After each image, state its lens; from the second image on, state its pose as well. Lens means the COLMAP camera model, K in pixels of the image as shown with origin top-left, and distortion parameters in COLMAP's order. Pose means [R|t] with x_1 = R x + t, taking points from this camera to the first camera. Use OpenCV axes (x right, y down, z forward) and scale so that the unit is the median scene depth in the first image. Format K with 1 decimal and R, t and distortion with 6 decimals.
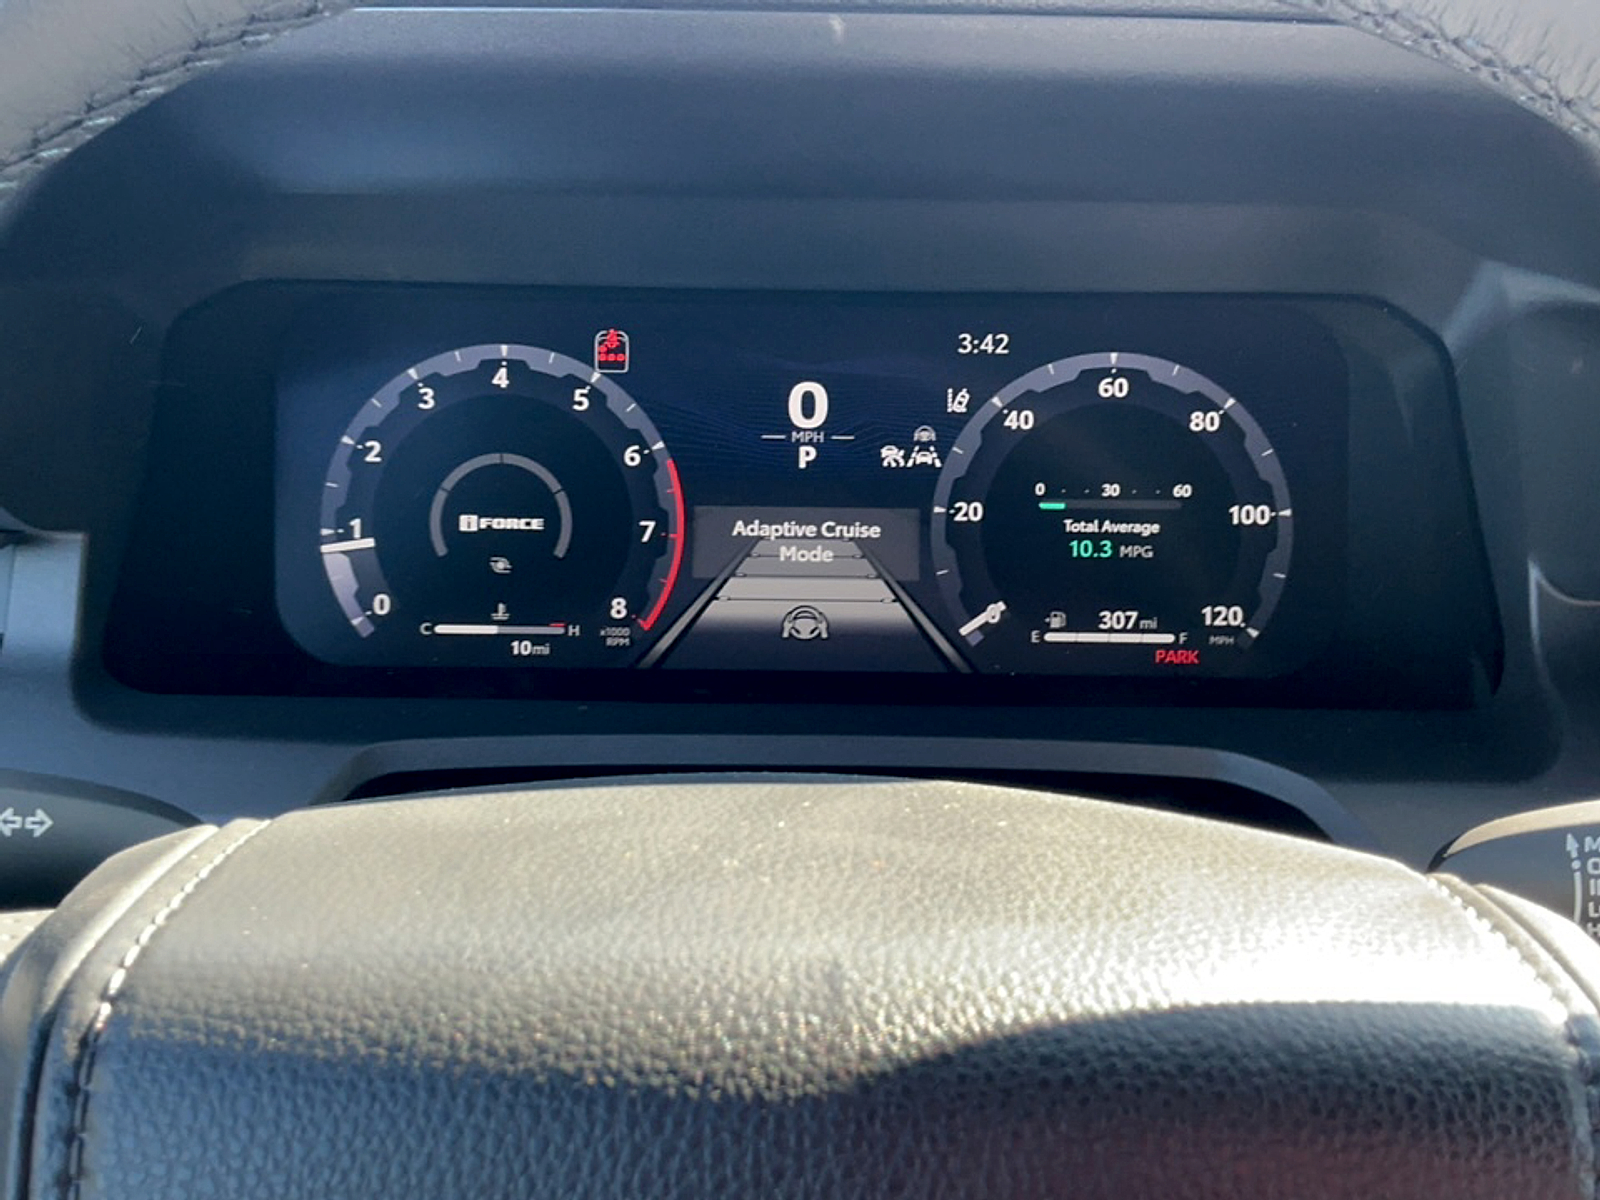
lens RADIAL K [[1726.6, 0, 800.0], [0, 1726.6, 600.0], [0, 0, 1]] dist [0.169743, -0.437579]
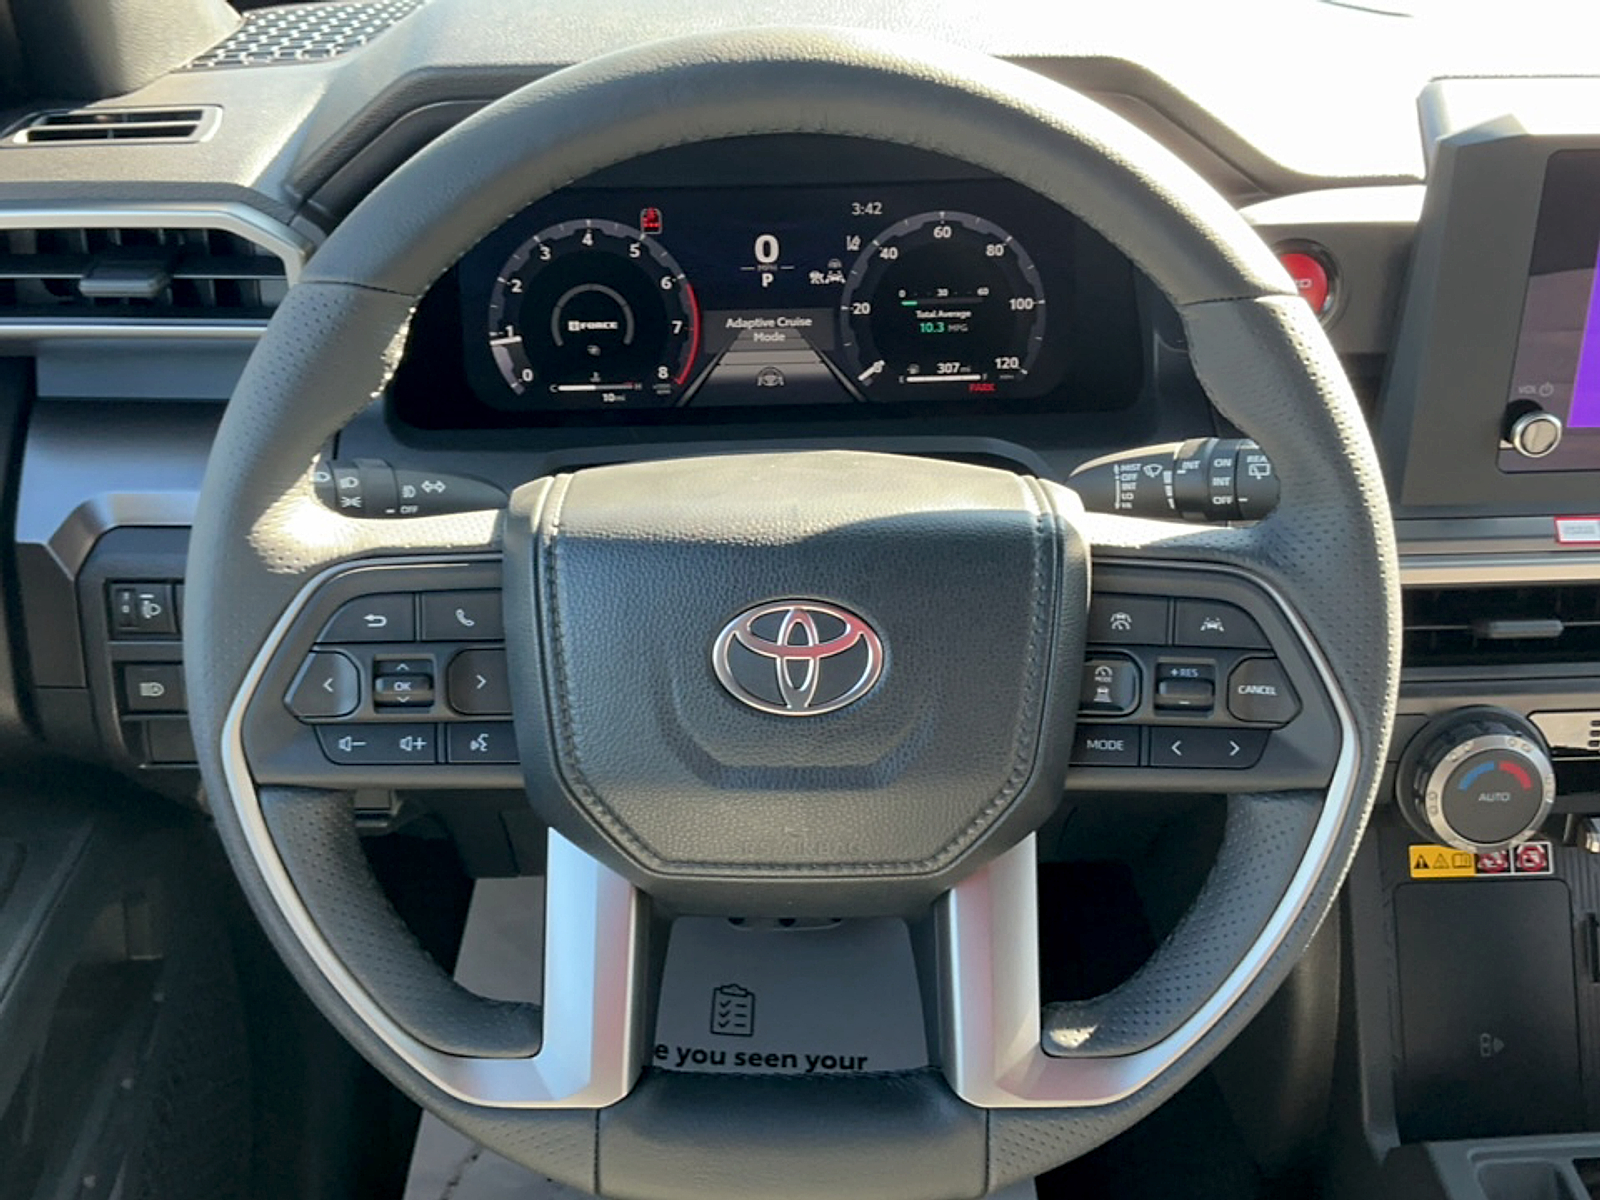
lens RADIAL K [[1726.6, 0, 800.0], [0, 1726.6, 600.0], [0, 0, 1]] dist [0.169743, -0.437579]
pose [[0.998783, -0.042584, 0.024864, -0.020141], [0.038136, 0.986702, 0.158003, -0.039777], [-0.031262, -0.156863, 0.987126, -0.763993]]
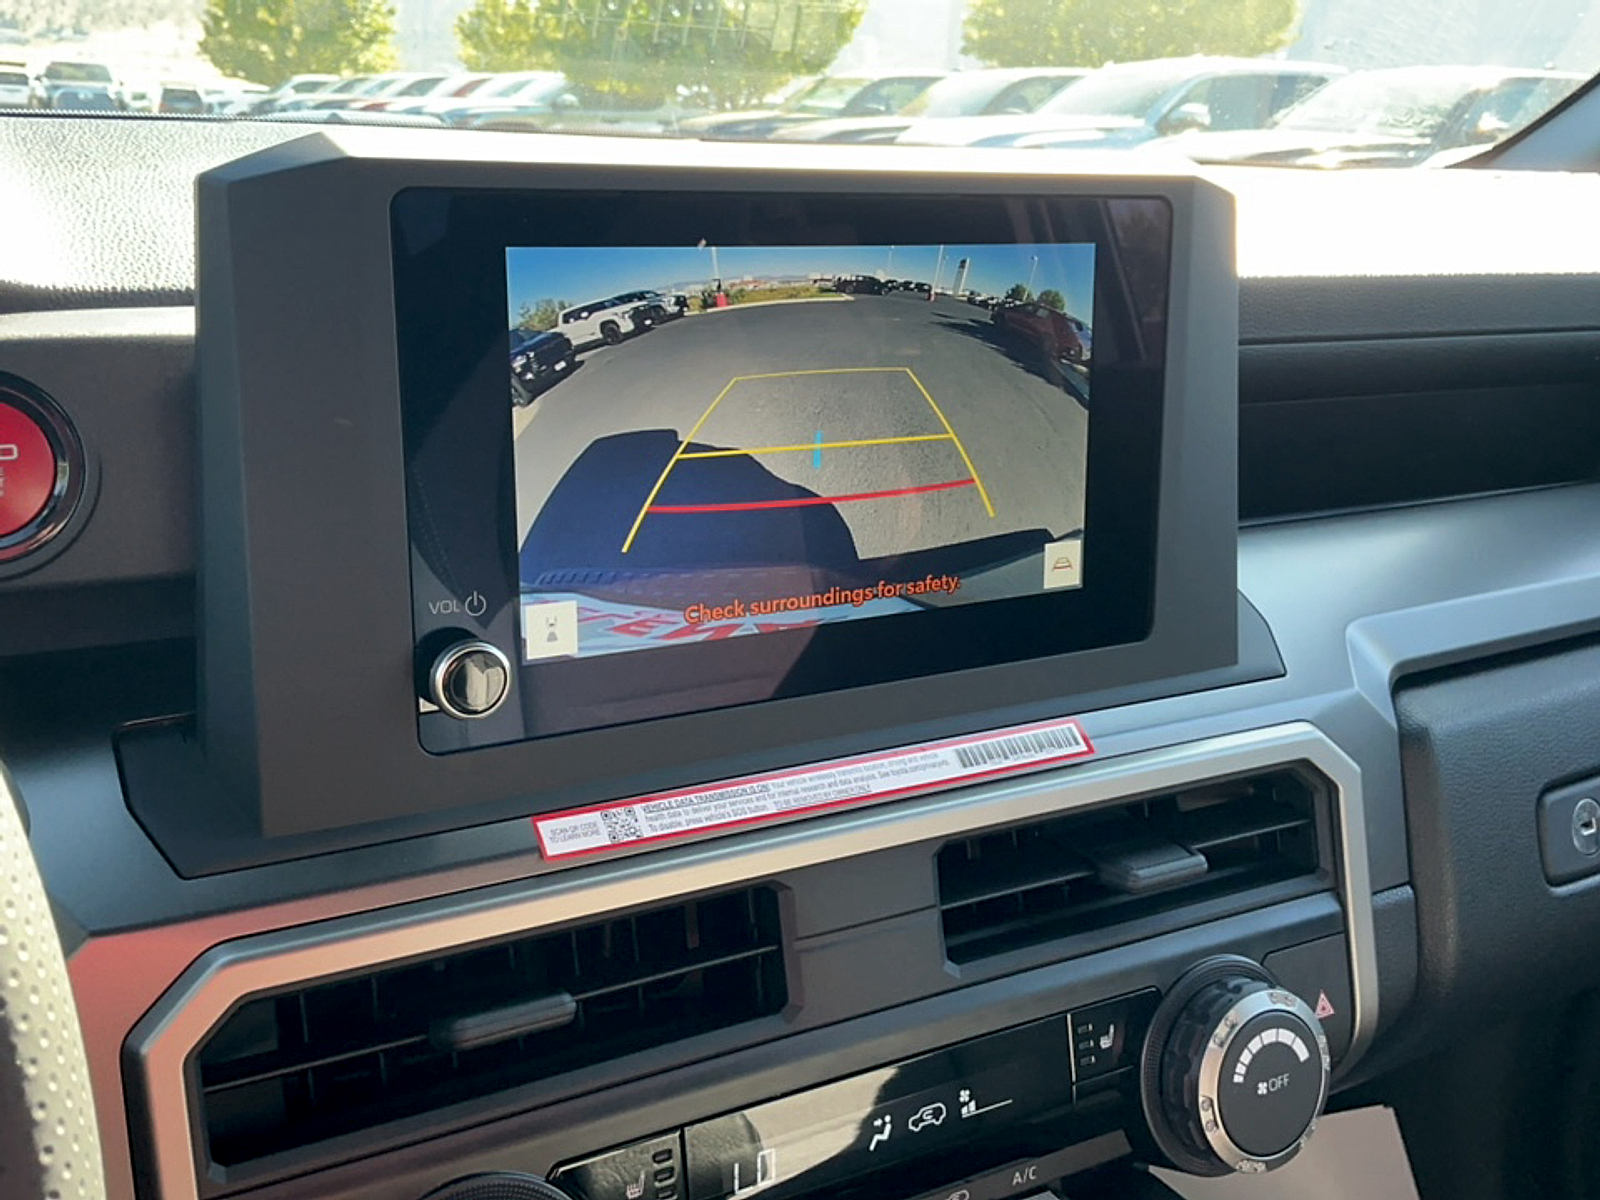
lens RADIAL K [[1726.6, 0, 800.0], [0, 1726.6, 600.0], [0, 0, 1]] dist [0.169743, -0.437579]
pose [[0.854424, -0.123373, 0.504717, 0.357547], [0.158979, 0.986888, -0.027897, 0.091986], [-0.494658, 0.104075, 0.862834, -0.115909]]
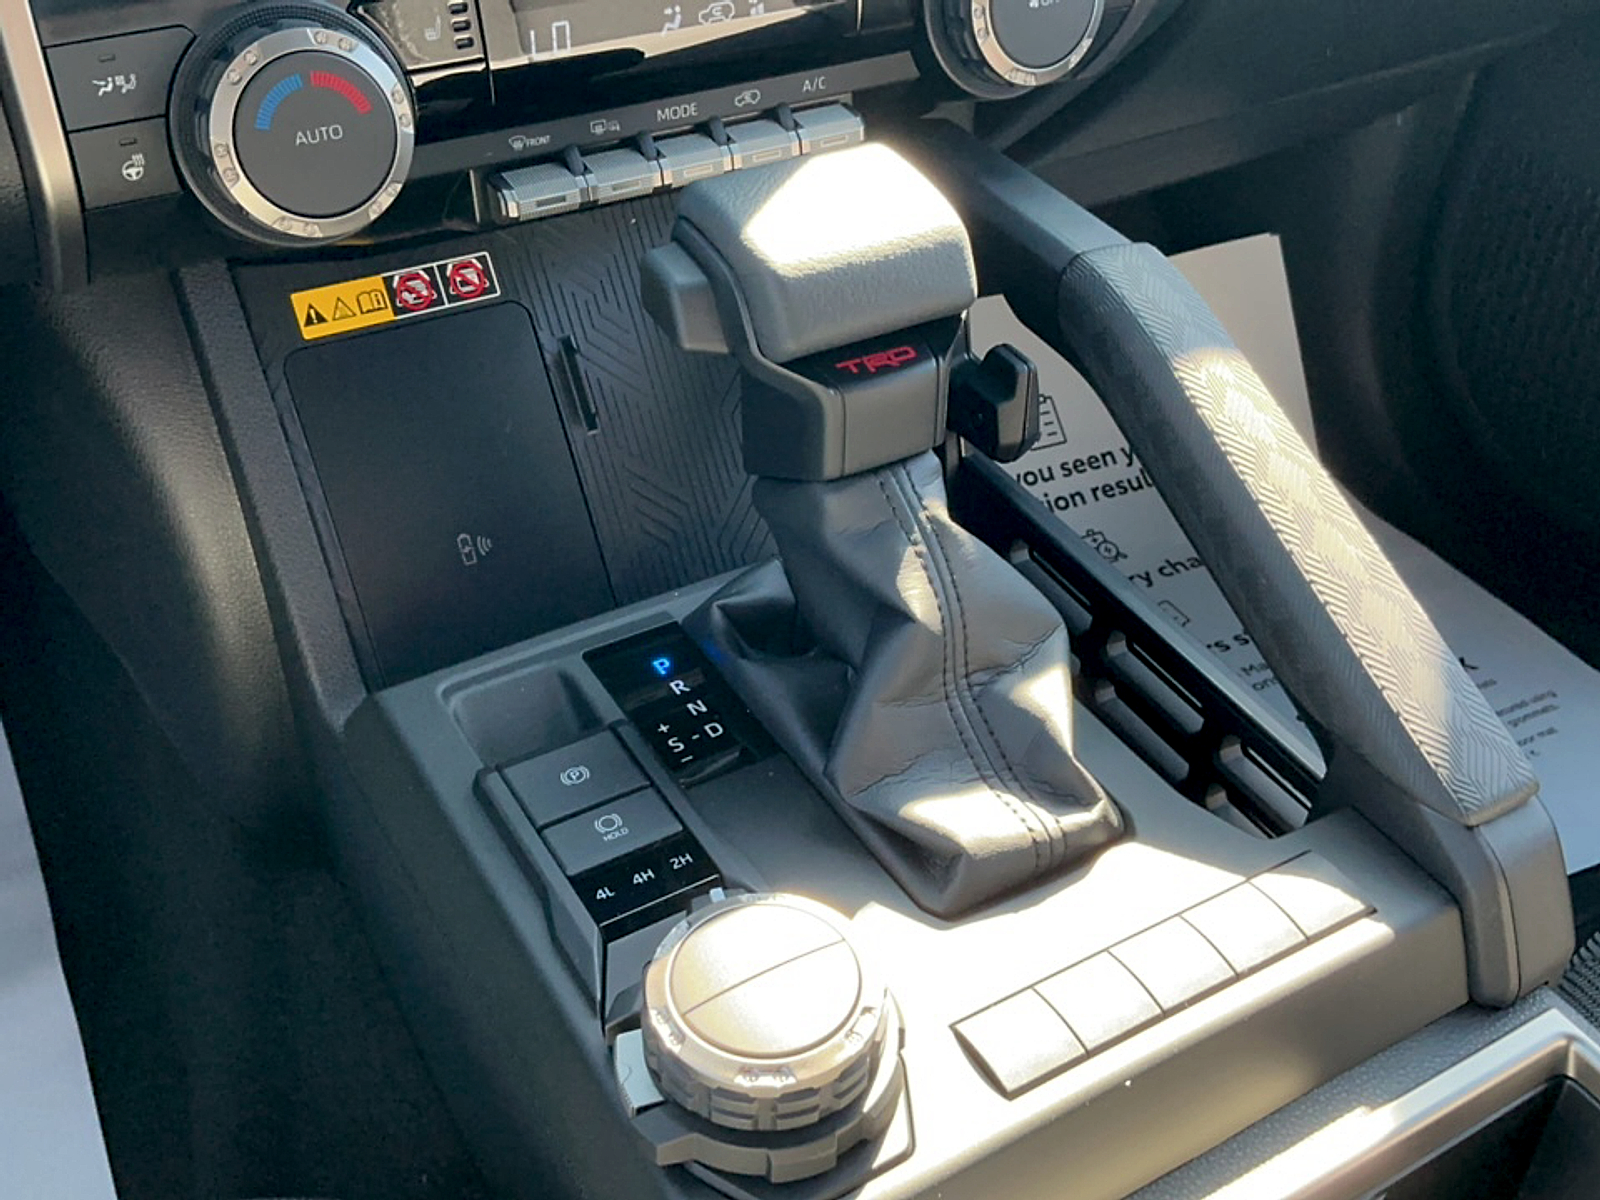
lens RADIAL K [[1726.6, 0, 800.0], [0, 1726.6, 600.0], [0, 0, 1]] dist [0.169743, -0.437579]
pose [[0.854153, -0.311917, 0.416088, 0.360738], [0.164884, 0.921299, 0.352168, 0.333968], [-0.493189, -0.232199, 0.838360, -0.294276]]
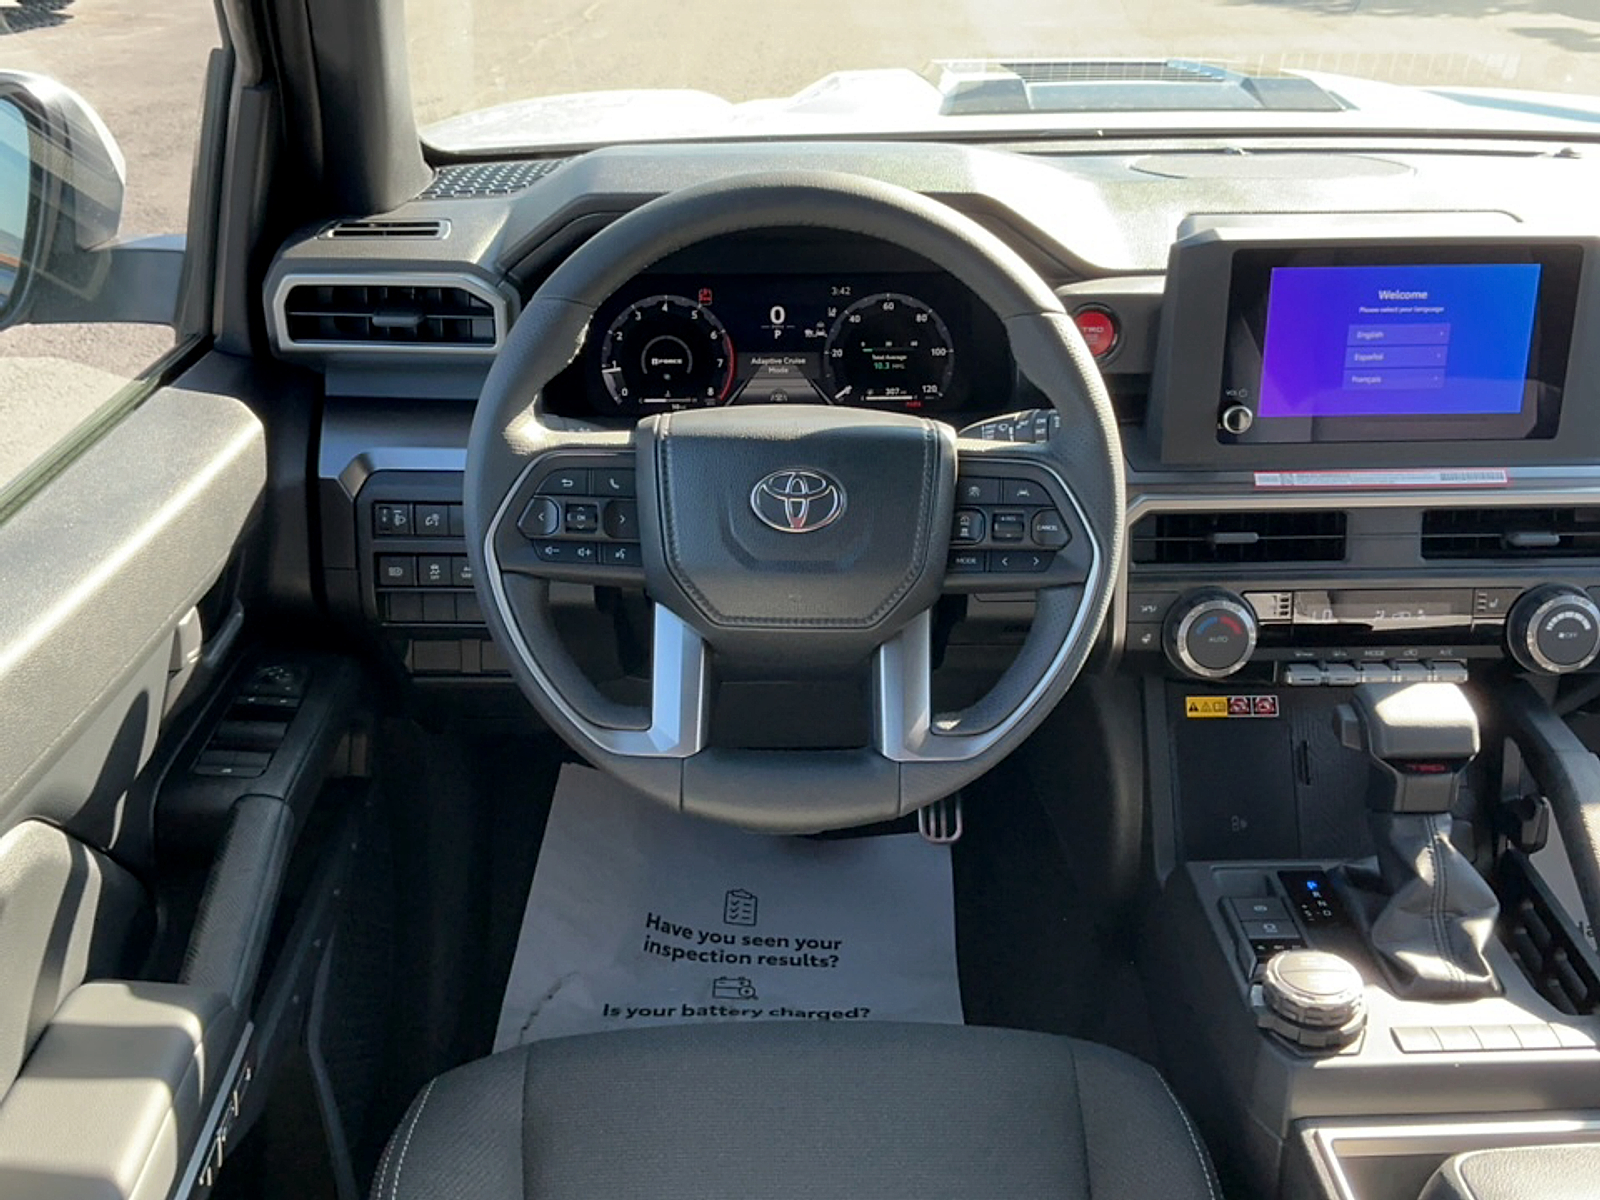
lens RADIAL K [[1708.3, 0, 806.1], [0, 1708.3, 600.3], [0, 0, 1]] dist [0.155894, -0.368051]
pose [[0.998856, -0.029766, 0.037413, -0.065052], [0.027320, 0.997558, 0.064274, 0.164141], [-0.039235, -0.063178, 0.997231, -1.731123]]
